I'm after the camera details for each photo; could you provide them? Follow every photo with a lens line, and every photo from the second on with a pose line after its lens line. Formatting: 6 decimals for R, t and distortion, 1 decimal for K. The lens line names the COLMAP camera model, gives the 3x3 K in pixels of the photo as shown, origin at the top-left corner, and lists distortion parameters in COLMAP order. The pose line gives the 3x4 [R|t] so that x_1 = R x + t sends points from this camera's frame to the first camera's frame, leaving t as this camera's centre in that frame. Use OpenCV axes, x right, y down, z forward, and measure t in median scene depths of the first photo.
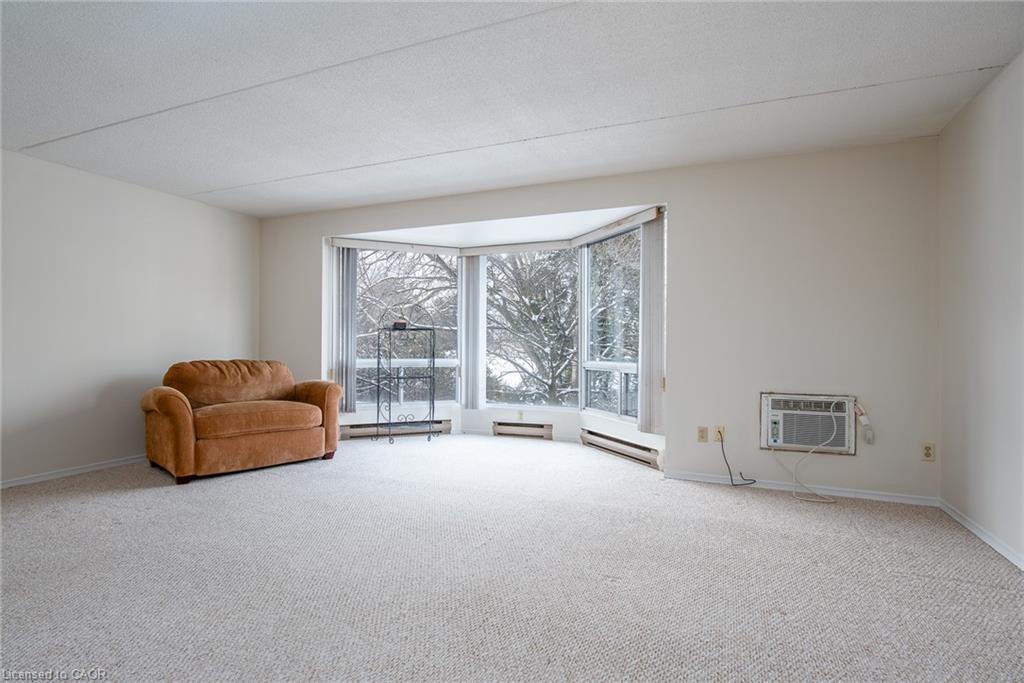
lens RADIAL K [[513.0, 0, 510.4], [0, 513.0, 340.8], [0, 0, 1]] dist [-0.004472, -0.001344]
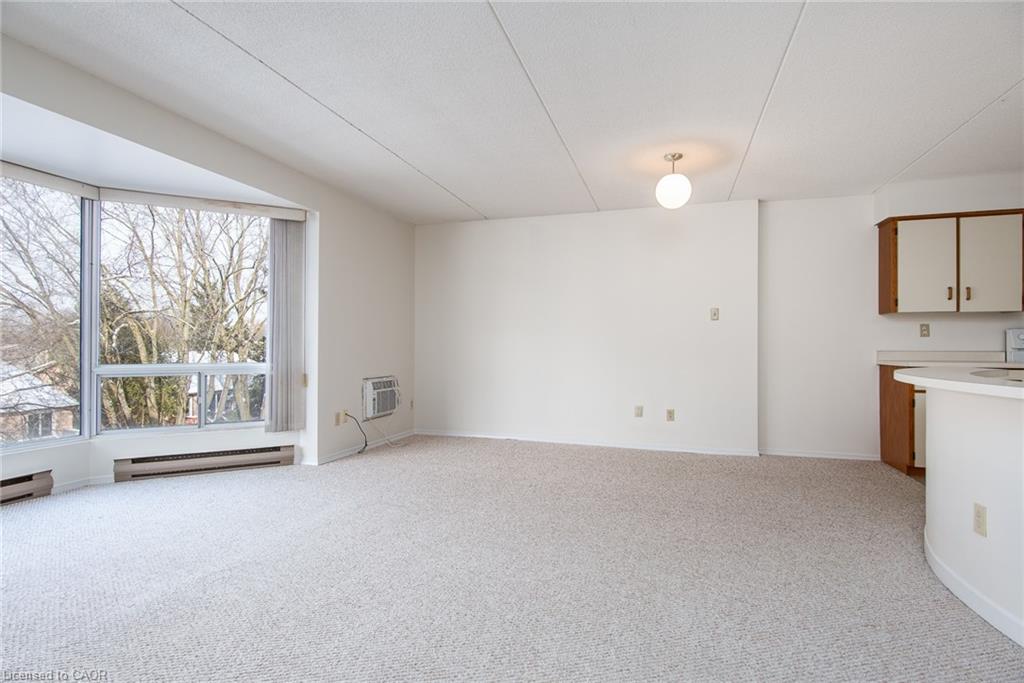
lens RADIAL K [[513.0, 0, 510.5], [0, 513.0, 342.5], [0, 0, 1]] dist [-0.004472, -0.001344]
pose [[-0.091085, -0.001004, 0.995843, -0.724124], [-0.012409, 0.999923, -0.000127, 0.001601], [-0.995766, -0.012369, -0.091091, 0.616081]]
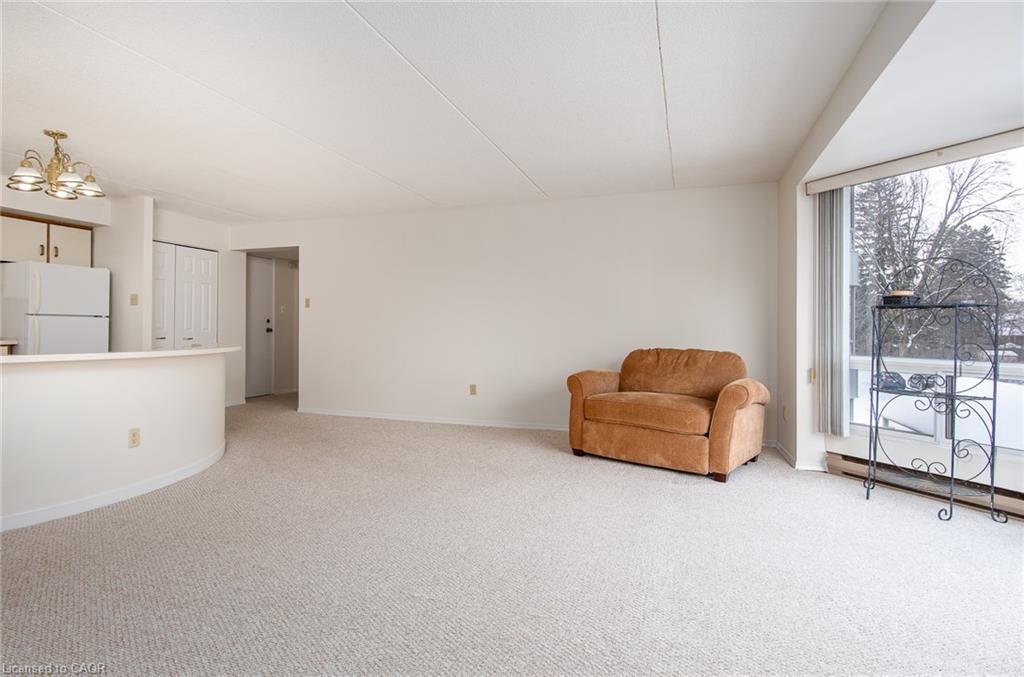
lens RADIAL K [[513.0, 0, 499.1], [0, 513.0, 321.8], [0, 0, 1]] dist [-0.004472, -0.001344]
pose [[0.061238, -0.020899, -0.997904, 0.406386], [0.002403, 0.999781, -0.020791, 0.005628], [0.998120, -0.001125, 0.061274, 0.629841]]
